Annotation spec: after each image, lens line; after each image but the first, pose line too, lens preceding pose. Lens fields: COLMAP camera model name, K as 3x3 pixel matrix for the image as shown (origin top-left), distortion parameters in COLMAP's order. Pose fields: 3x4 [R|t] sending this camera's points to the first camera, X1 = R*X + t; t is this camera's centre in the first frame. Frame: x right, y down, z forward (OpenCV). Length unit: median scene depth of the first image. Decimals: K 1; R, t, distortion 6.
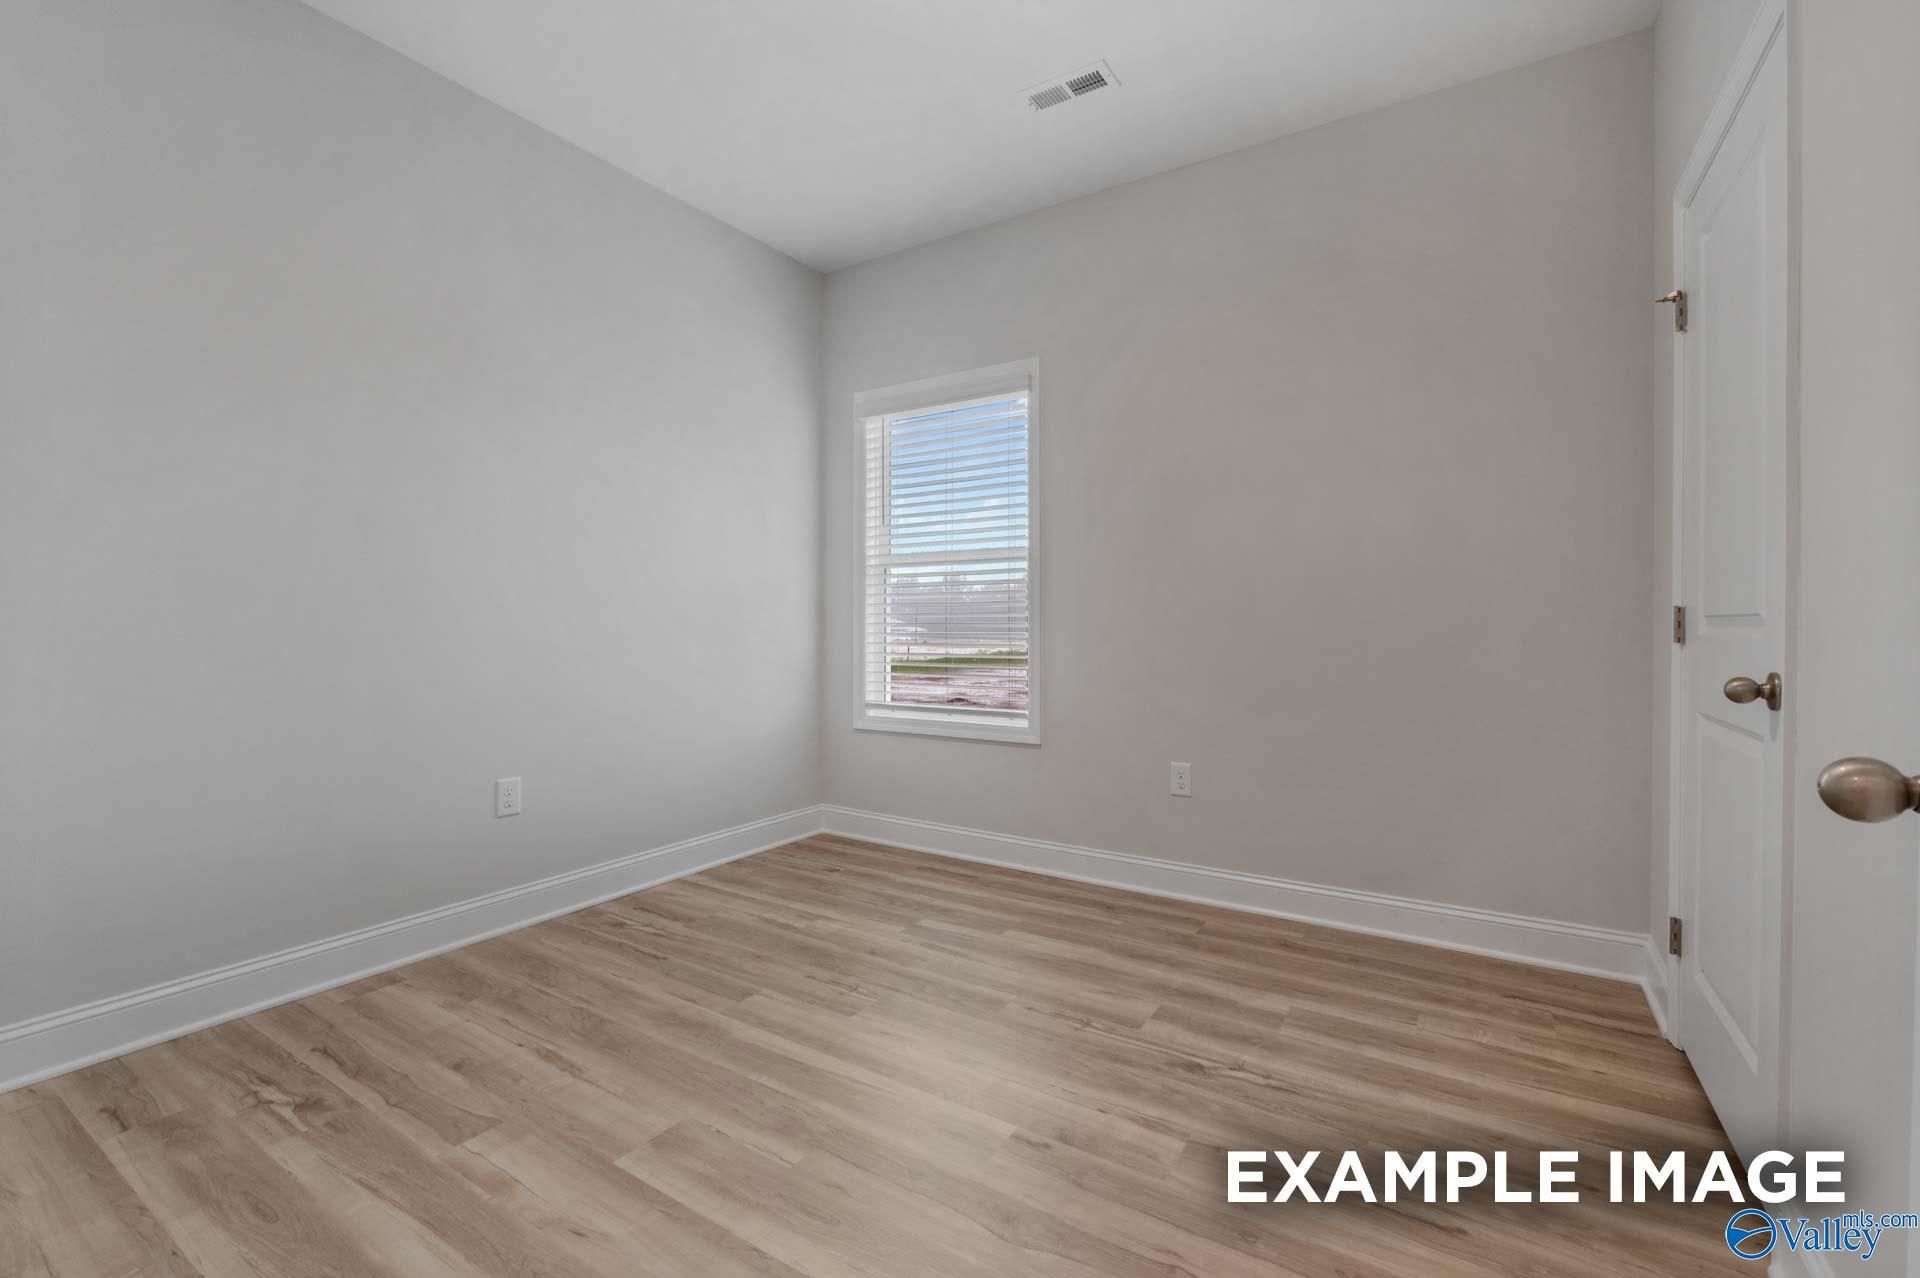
lens RADIAL K [[811.8, 0, 962.3], [0, 811.8, 630.1], [0, 0, 1]] dist [-0.011016, 0.000029]
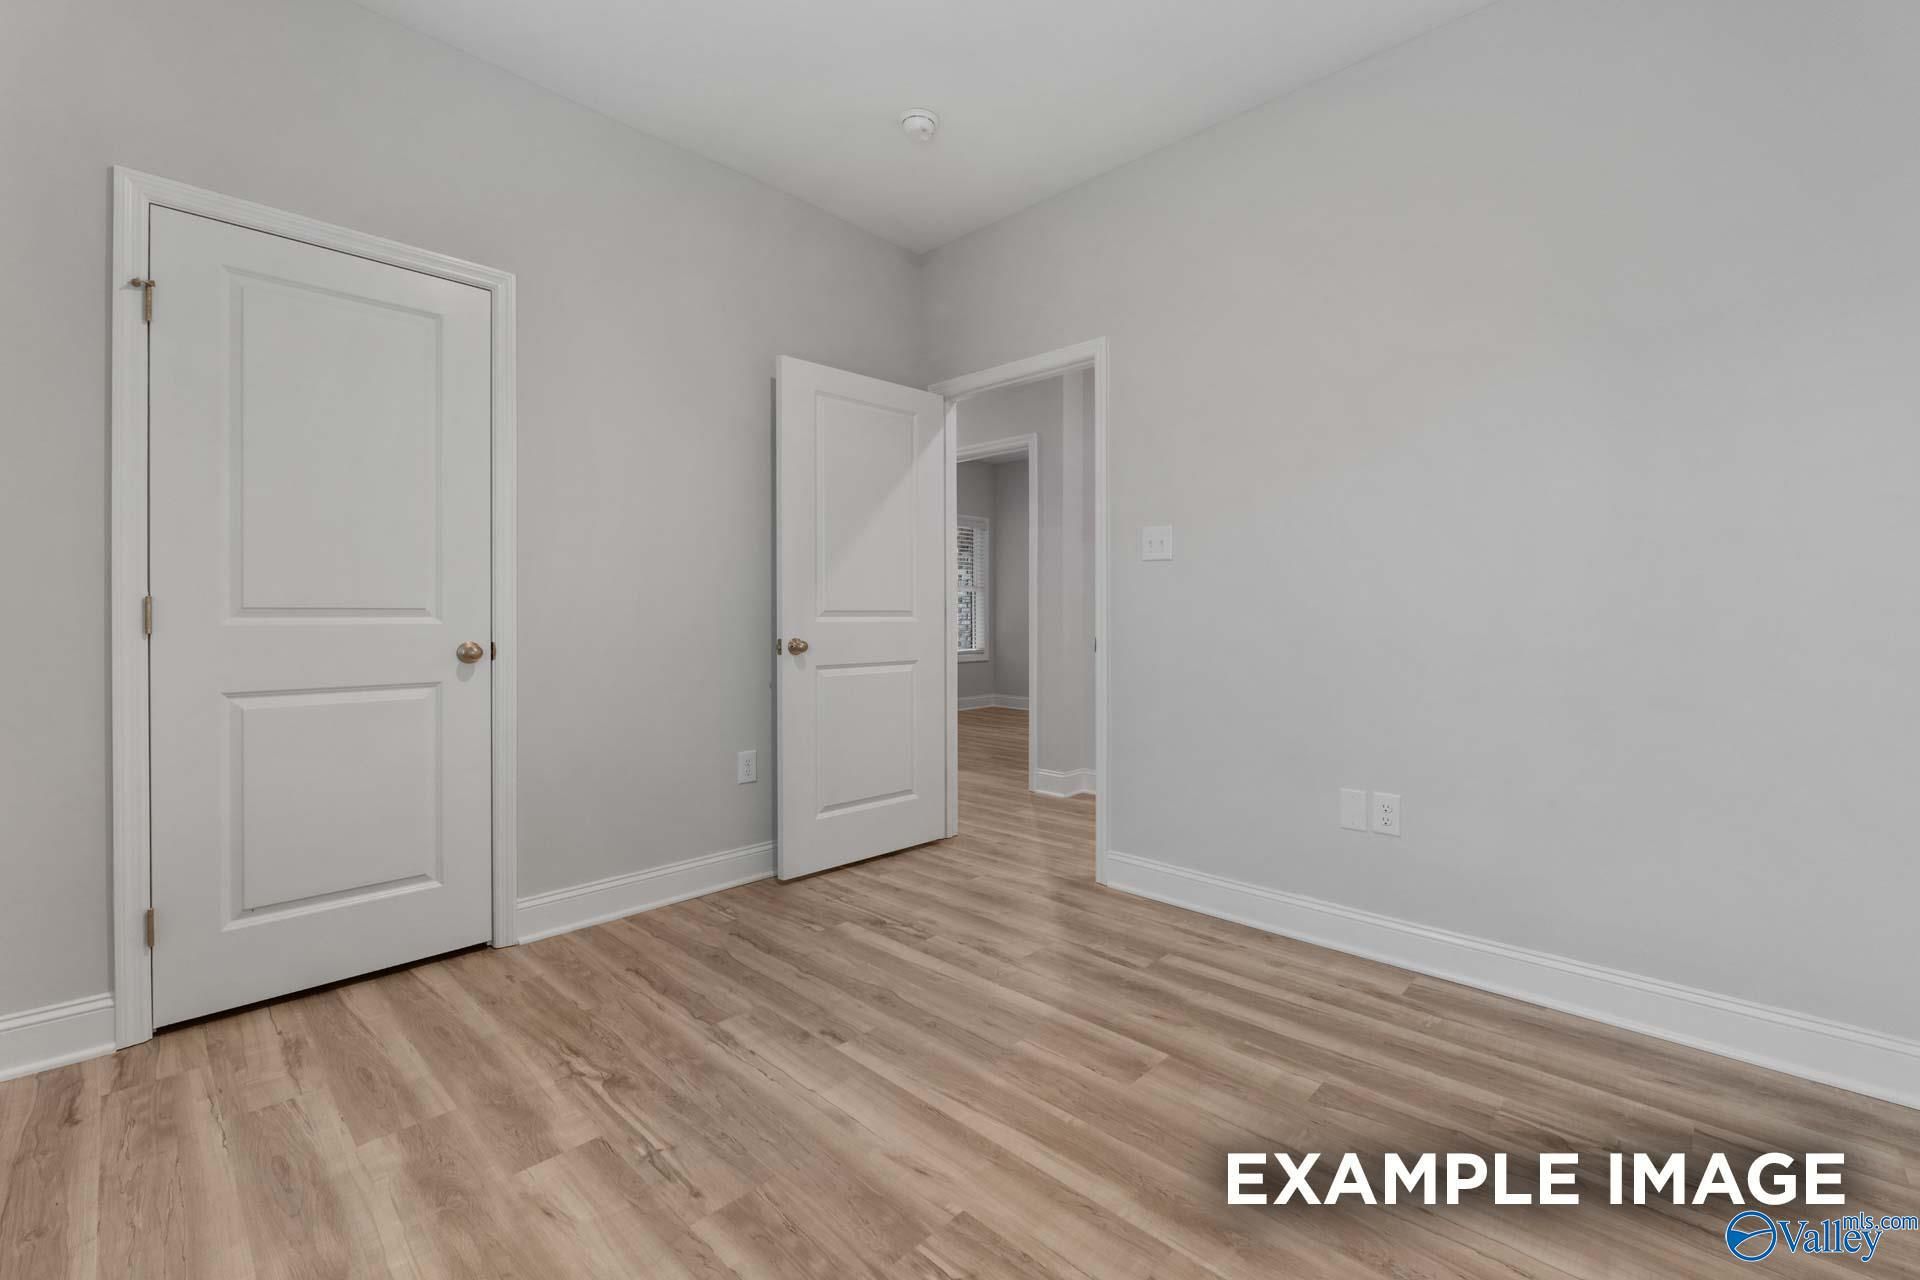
lens RADIAL K [[811.8, 0, 964.1], [0, 811.8, 627.7], [0, 0, 1]] dist [-0.011016, 0.000029]
pose [[-0.980110, -0.009593, 0.198225, -0.304281], [-0.004322, 0.999626, 0.027006, -0.019007], [-0.198410, 0.025612, -0.979784, 1.877669]]
